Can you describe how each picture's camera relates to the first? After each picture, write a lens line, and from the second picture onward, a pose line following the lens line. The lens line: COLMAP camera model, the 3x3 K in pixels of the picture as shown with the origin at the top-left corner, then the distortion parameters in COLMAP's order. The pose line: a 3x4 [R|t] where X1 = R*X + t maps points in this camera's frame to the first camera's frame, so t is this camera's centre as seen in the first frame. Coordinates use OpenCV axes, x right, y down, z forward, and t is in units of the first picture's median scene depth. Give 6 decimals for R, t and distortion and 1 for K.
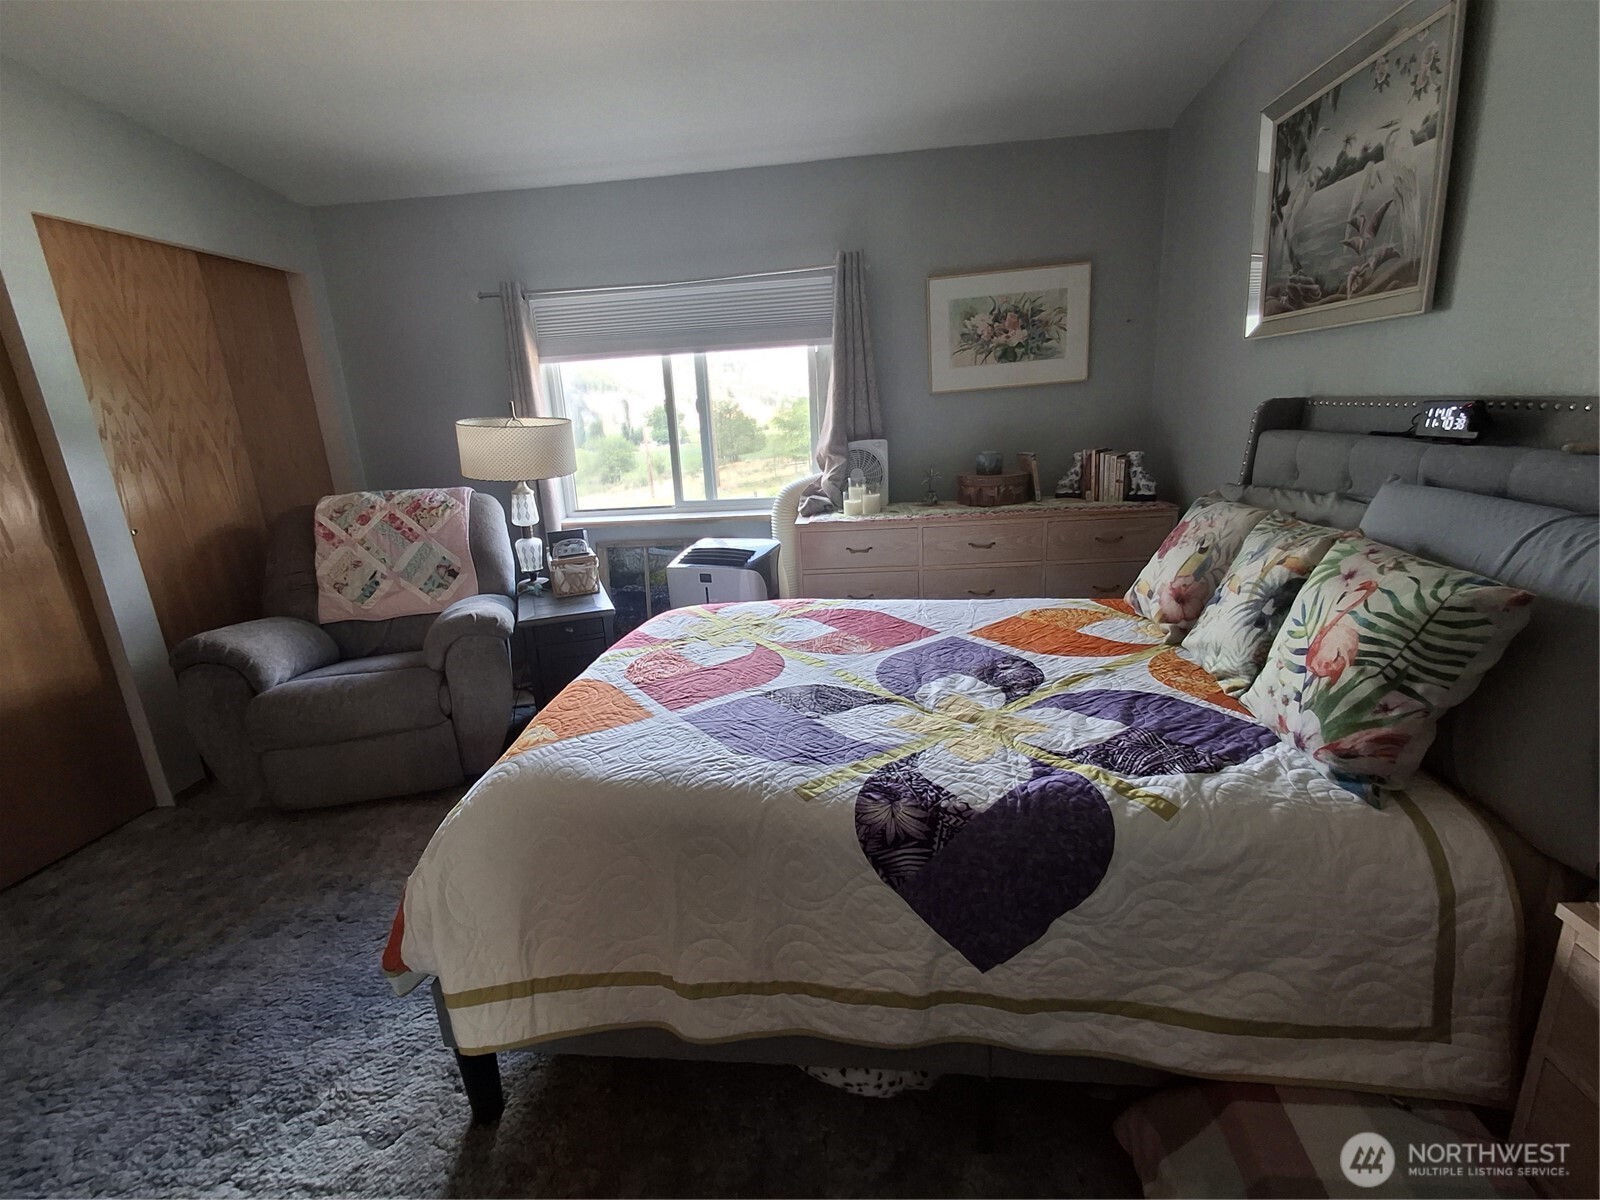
lens RADIAL K [[745.5, 0, 800.0], [0, 745.5, 600.0], [0, 0, 1]] dist [0.008292, 0.000713]
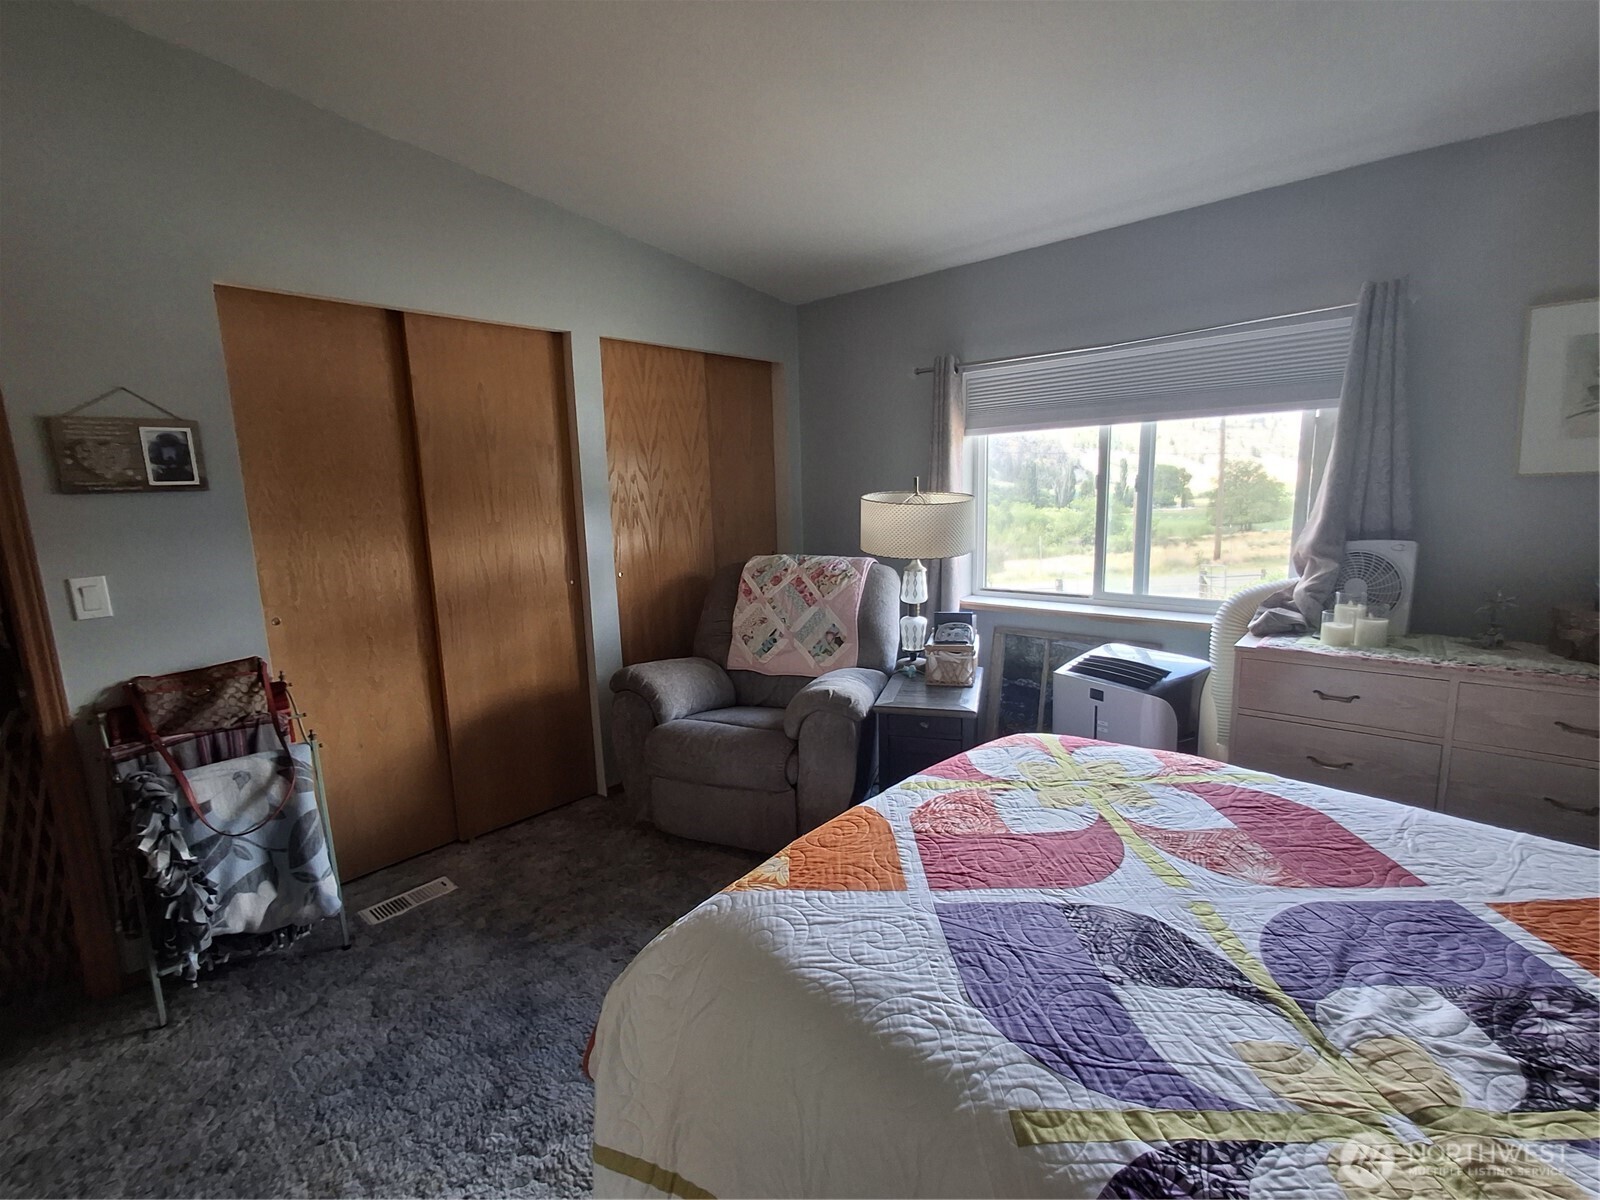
lens RADIAL K [[736.1, 0, 800.0], [0, 736.1, 600.0], [0, 0, 1]] dist [0.000685, 0.001963]
pose [[0.800188, 0.123954, -0.586800, 0.085530], [-0.164348, 0.986276, -0.015775, -0.074720], [0.576791, 0.109062, 0.809578, 0.167014]]
